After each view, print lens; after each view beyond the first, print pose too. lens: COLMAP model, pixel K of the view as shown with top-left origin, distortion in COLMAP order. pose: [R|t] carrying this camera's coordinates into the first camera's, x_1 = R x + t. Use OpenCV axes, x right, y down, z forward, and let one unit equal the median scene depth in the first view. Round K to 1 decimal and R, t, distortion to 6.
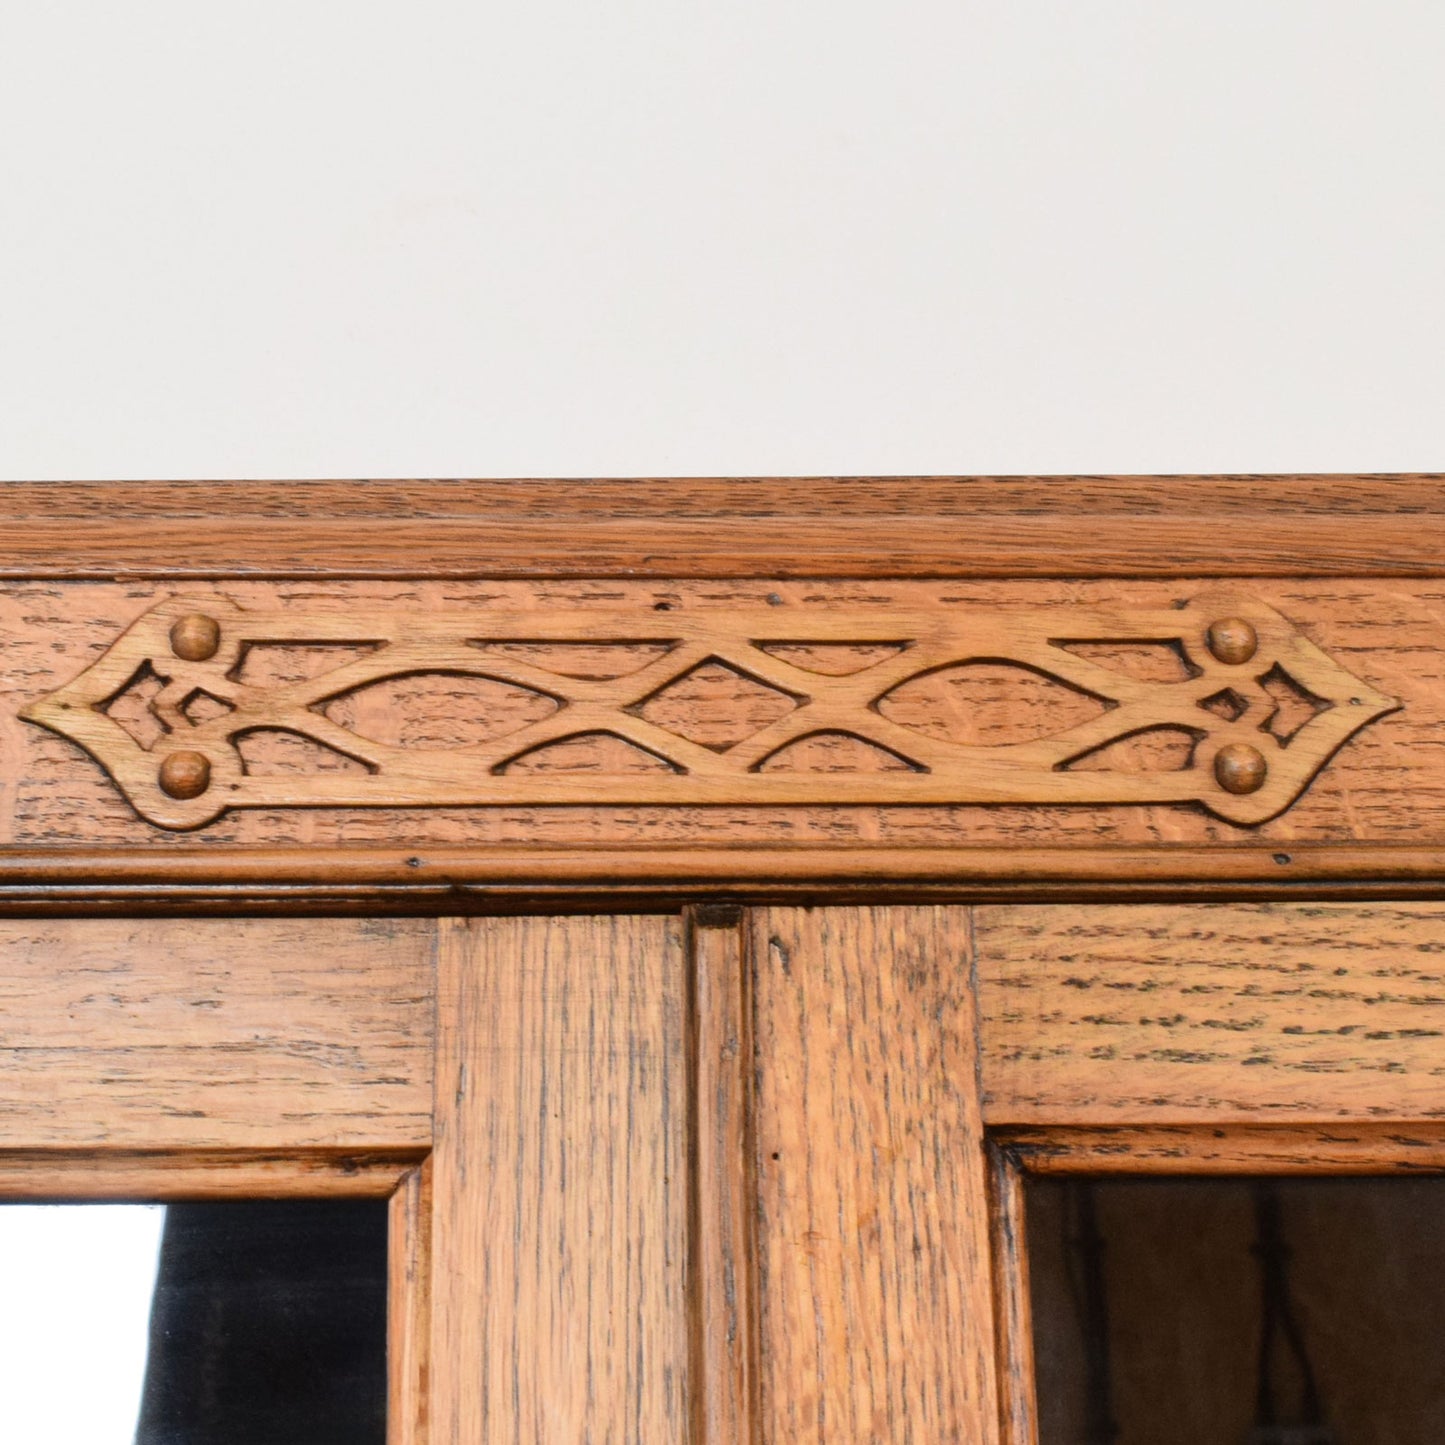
lens RADIAL K [[2818.7, 0, 718.5], [0, 2818.7, 695.8], [0, 0, 1]] dist [-0.025445, 0.055802]
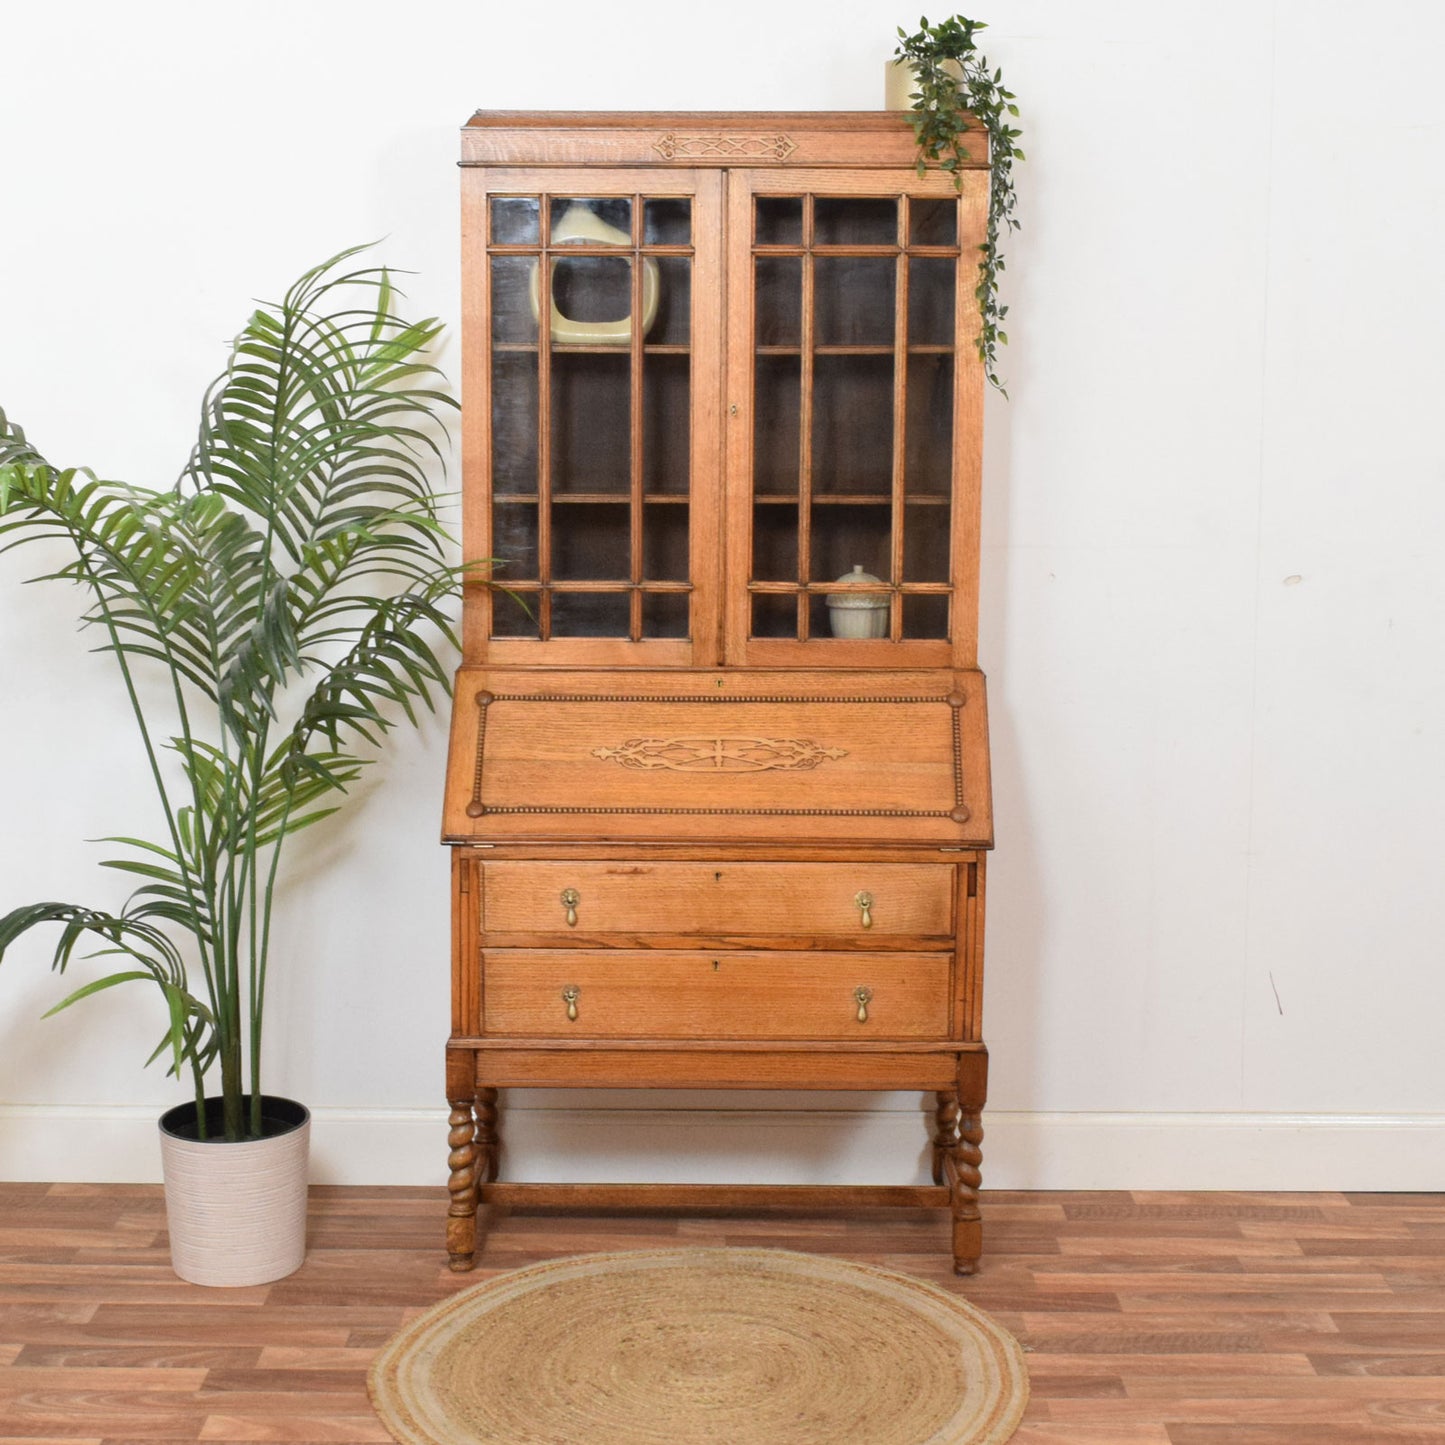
lens RADIAL K [[2450.0, 0, 718.5], [0, 2450.0, 683.0], [0, 0, 1]] dist [-0.019339, -0.059528]
pose [[0.998788, 0.025002, -0.042402, 0.372083], [-0.002616, 0.887155, 0.461465, -2.203359], [0.049155, -0.460795, 0.886145, -7.145930]]
